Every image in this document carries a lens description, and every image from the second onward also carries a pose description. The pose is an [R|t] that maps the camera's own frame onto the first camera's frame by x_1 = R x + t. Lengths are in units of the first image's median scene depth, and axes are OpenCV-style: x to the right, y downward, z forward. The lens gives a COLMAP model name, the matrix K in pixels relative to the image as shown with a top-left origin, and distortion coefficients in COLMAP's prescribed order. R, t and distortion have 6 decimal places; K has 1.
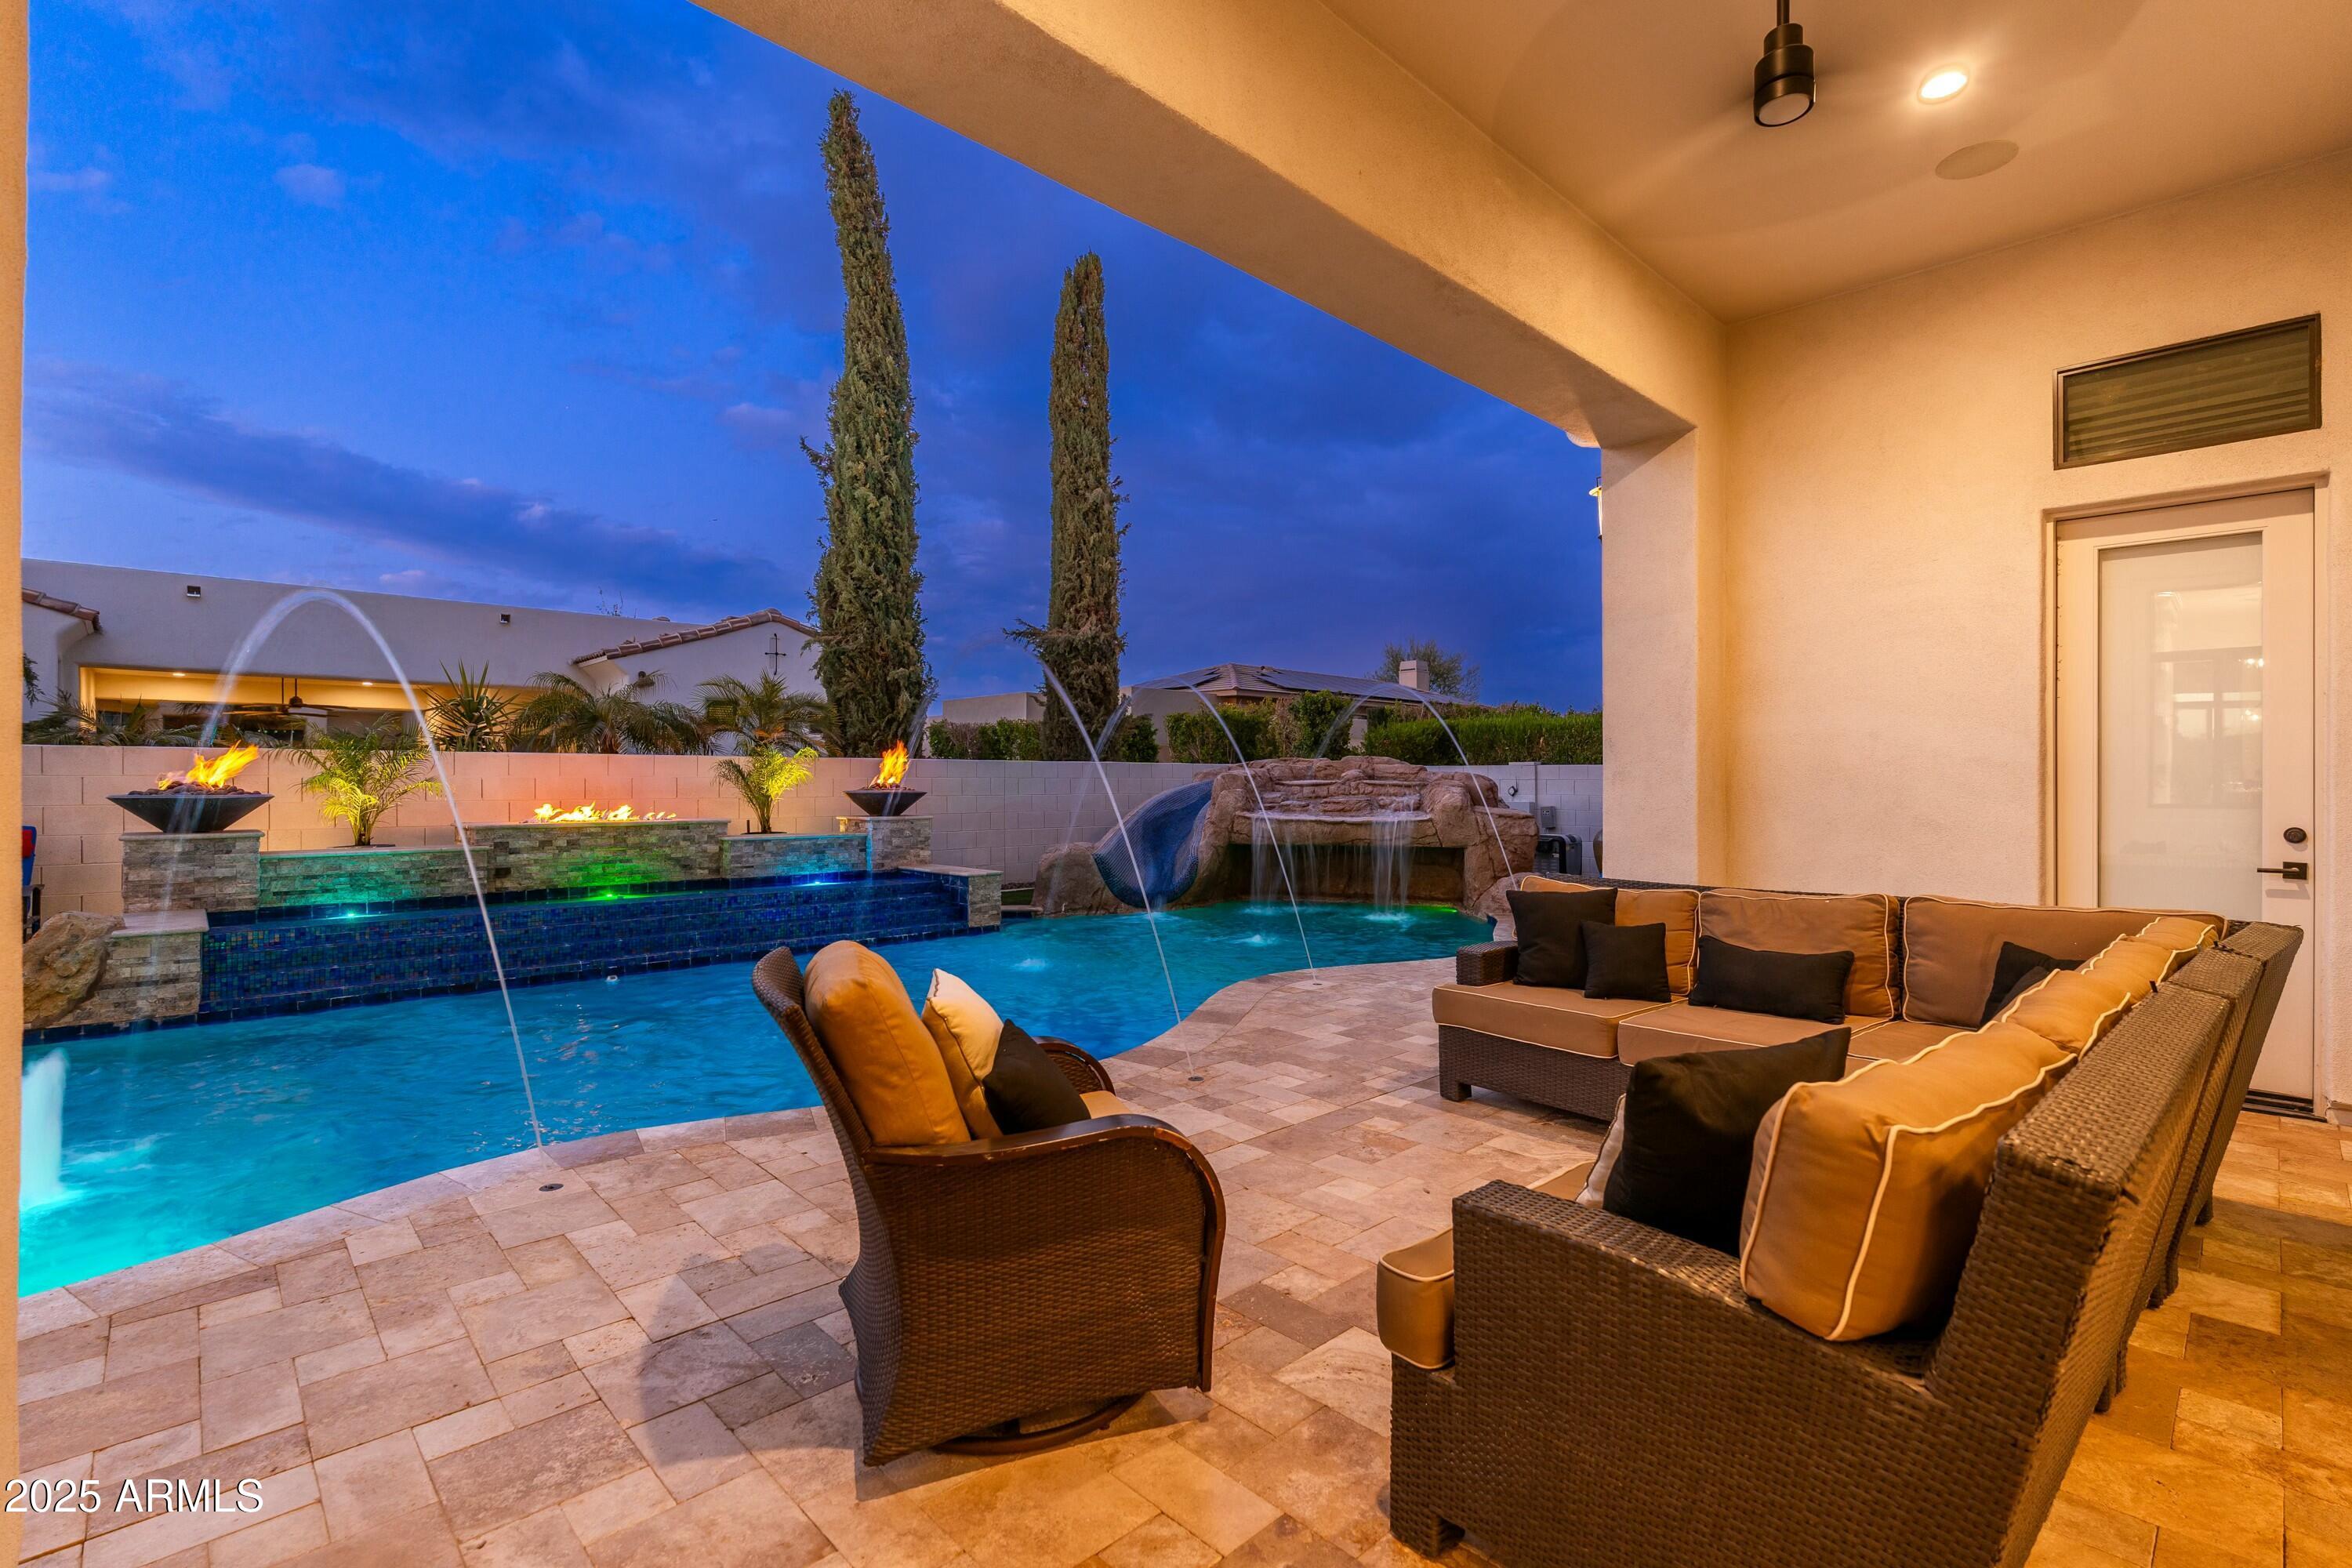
lens RADIAL K [[1085.2, 0, 1169.1], [0, 1085.2, 775.8], [0, 0, 1]] dist [0.006796, -0.000117]
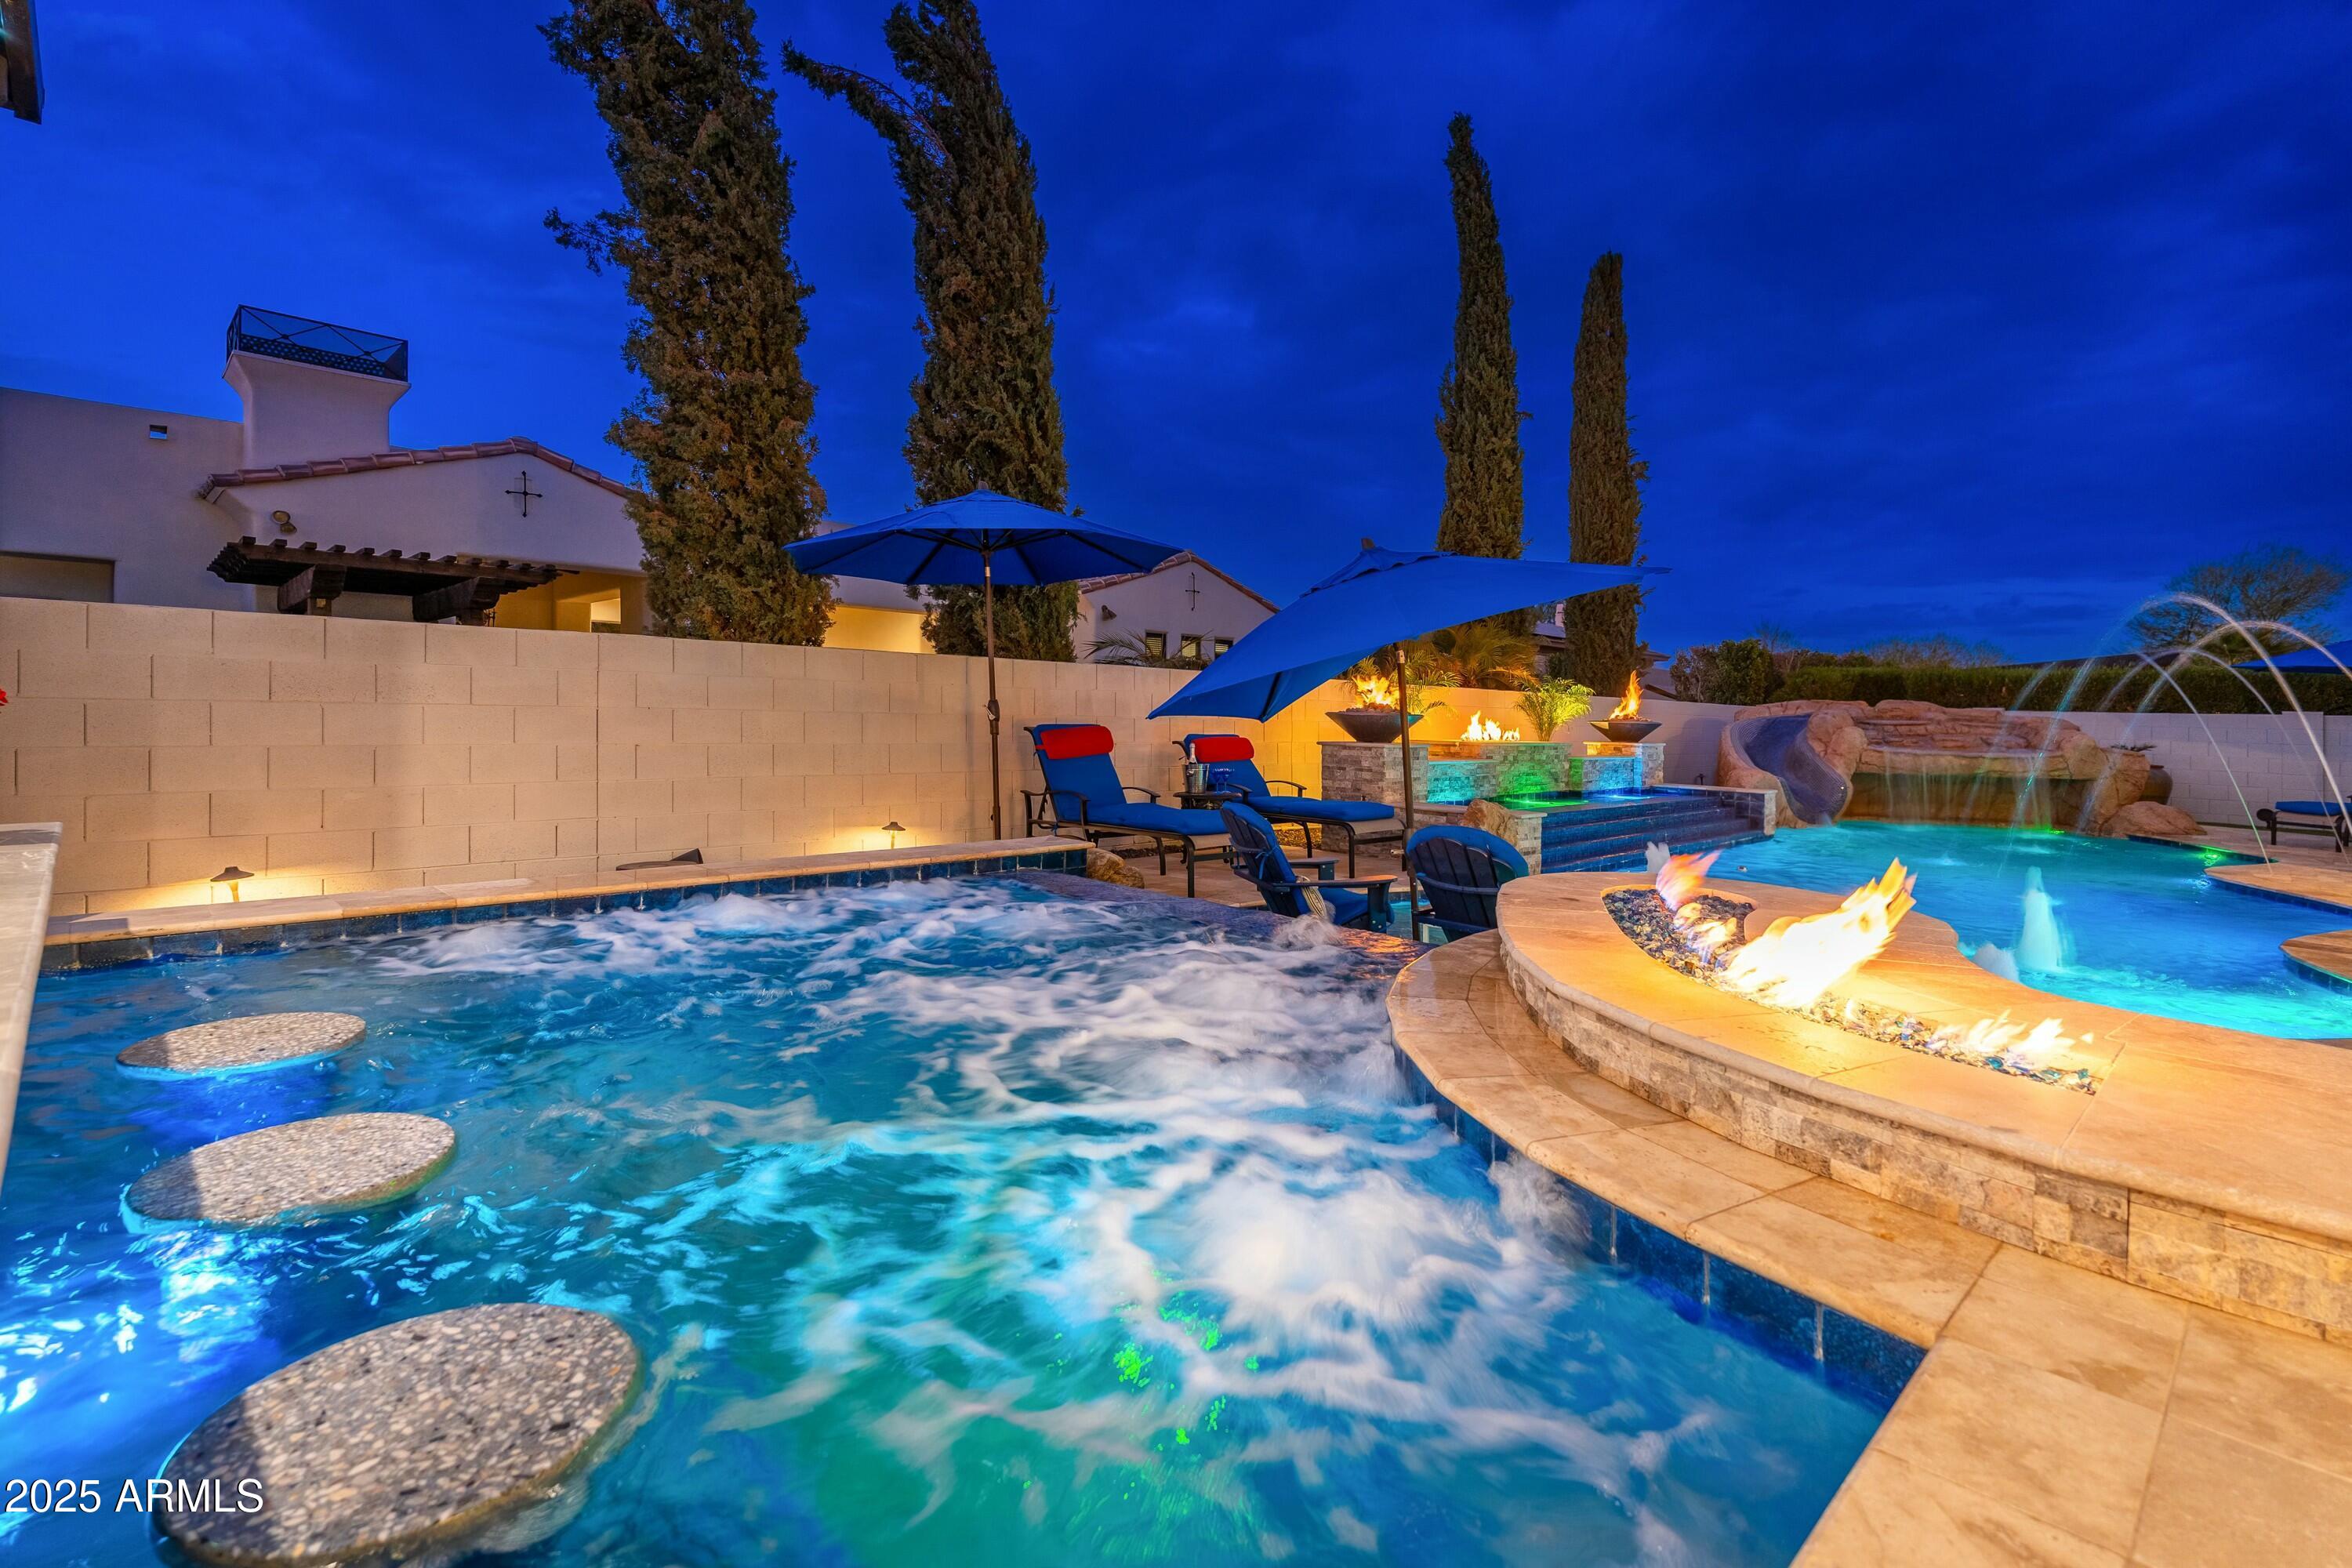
lens RADIAL K [[1085.2, 0, 1174.8], [0, 1085.2, 698.2], [0, 0, 1]] dist [0.006796, -0.000117]
pose [[0.999475, 0.024180, 0.021579, -0.734802], [-0.024003, 0.999676, -0.008439, 0.009782], [-0.021776, 0.007917, 0.999732, -0.175838]]
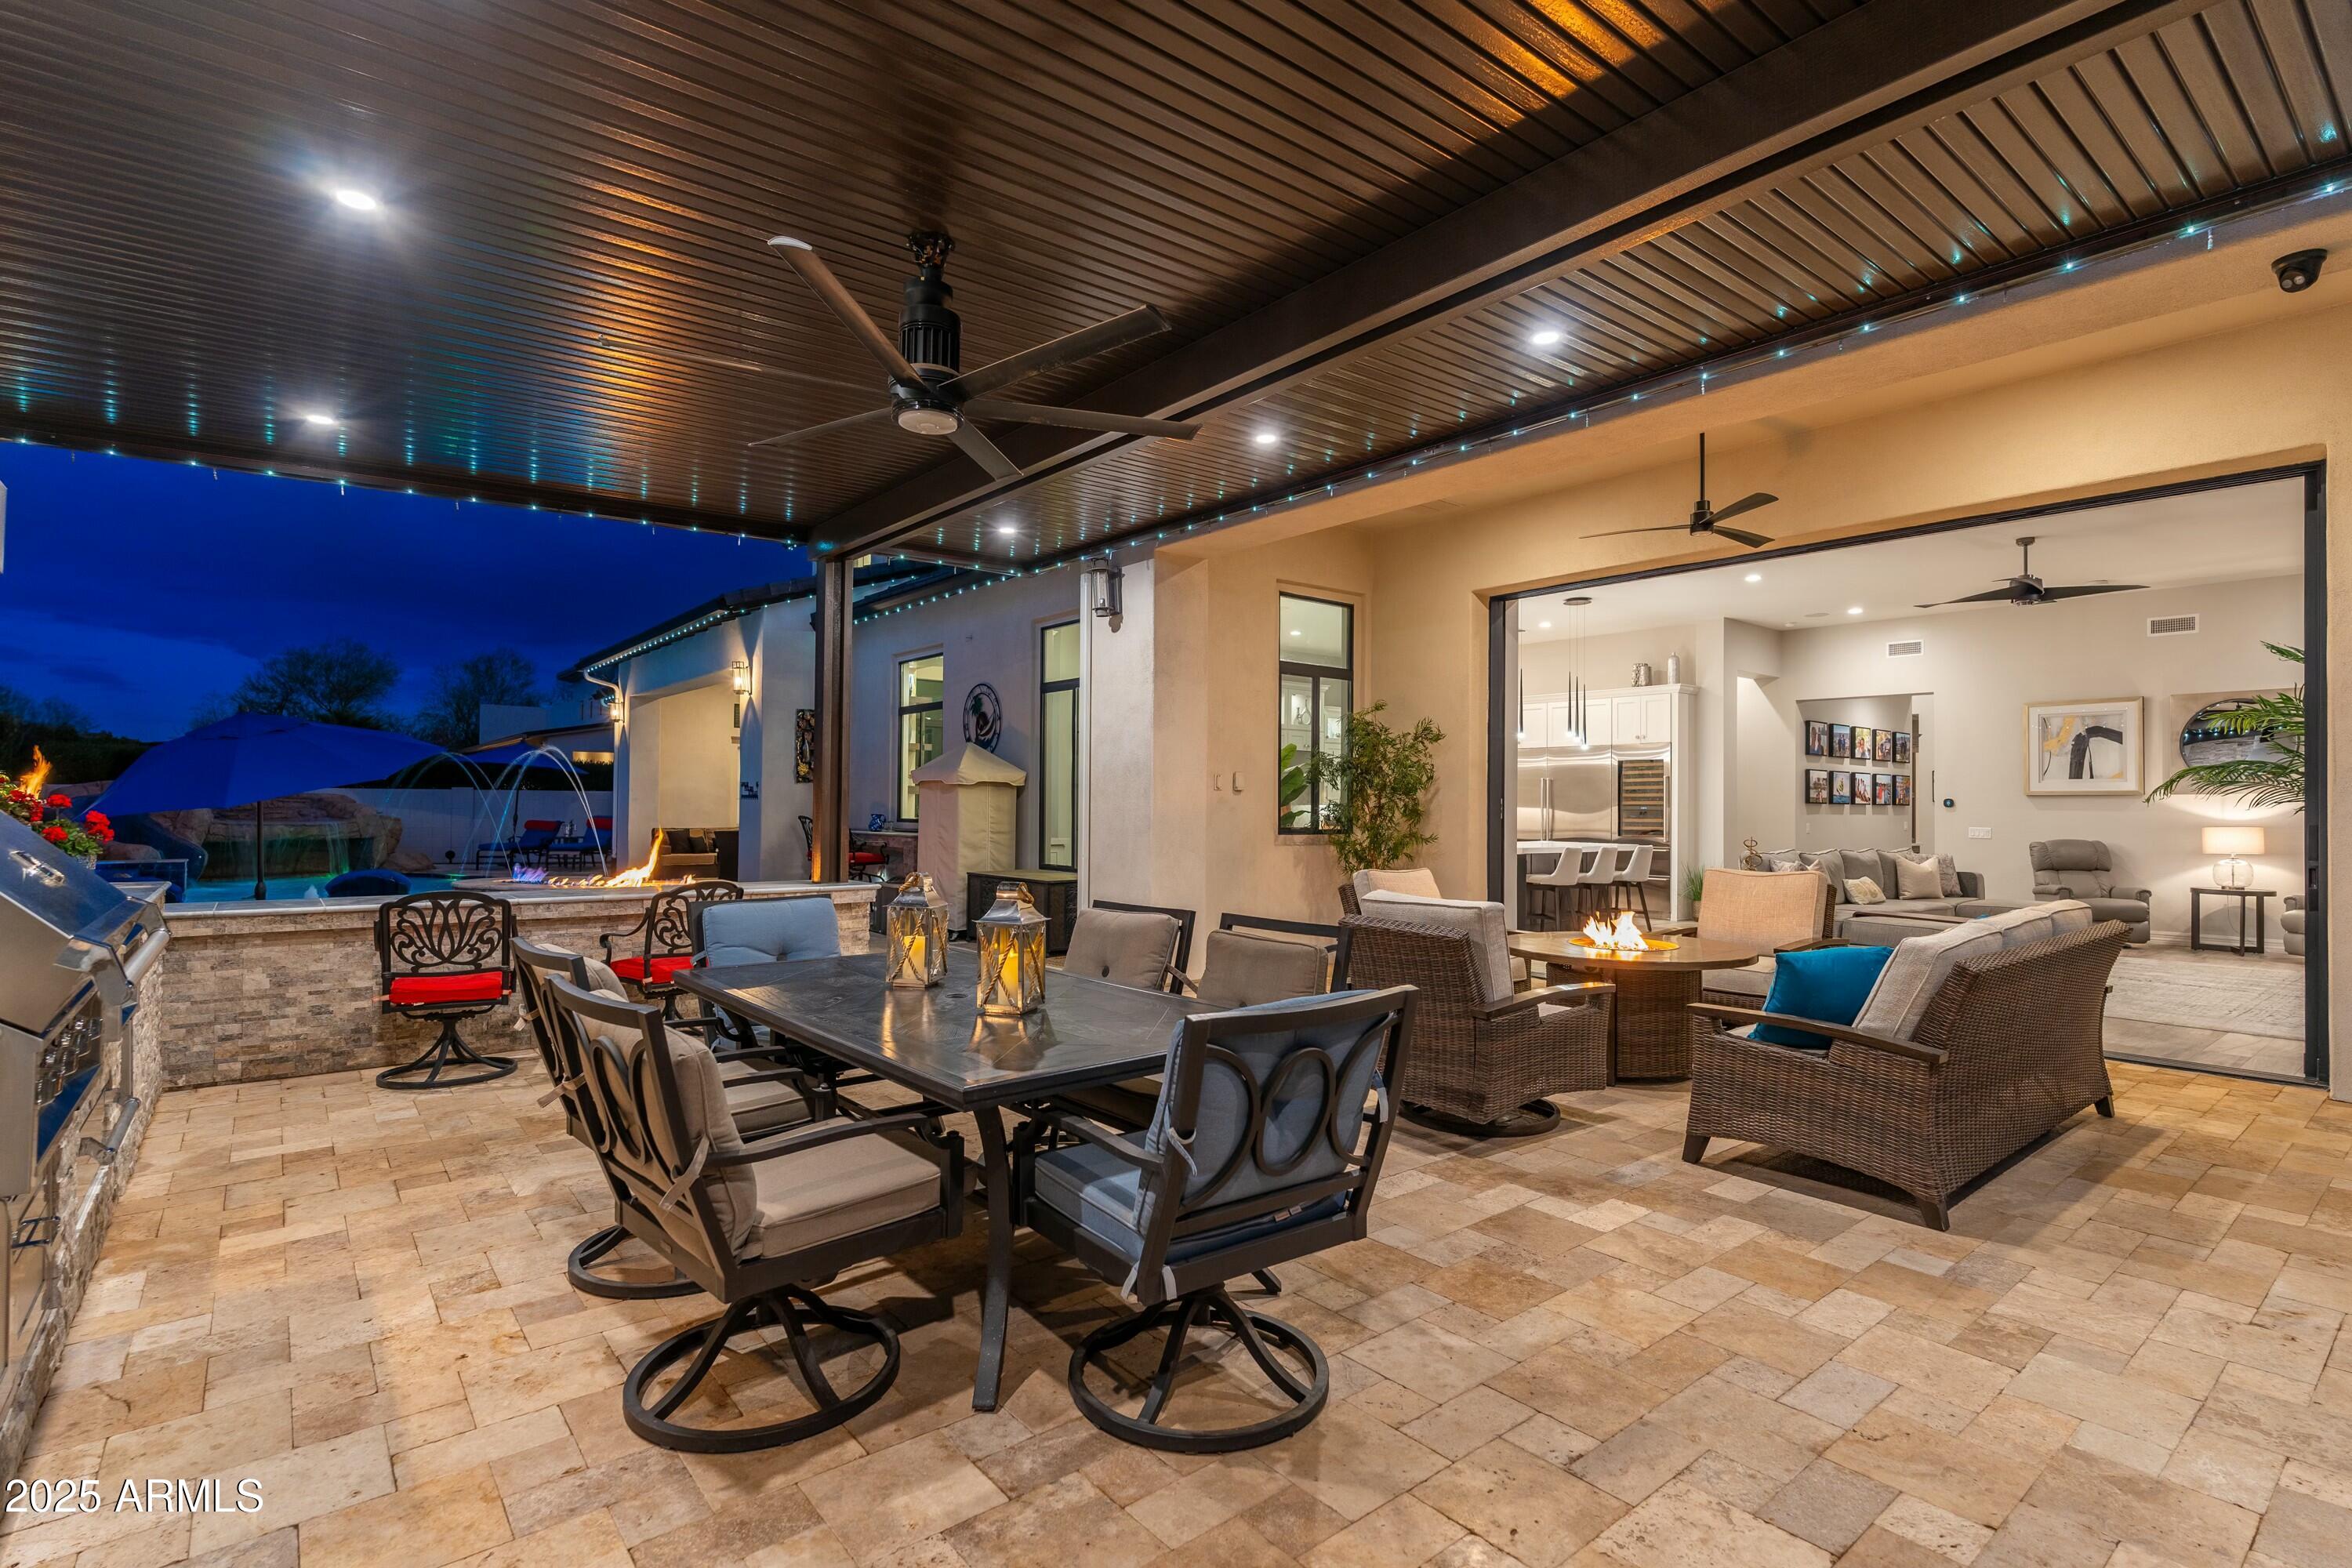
lens RADIAL K [[1102.1, 0, 1160.0], [0, 1102.1, 792.6], [0, 0, 1]] dist [-0.001756, -0.000236]
pose [[0.080378, 0.012182, 0.996690, -1.264590], [-0.013591, 0.999846, -0.011125, -0.002329], [-0.996672, -0.012652, 0.080532, -0.346554]]
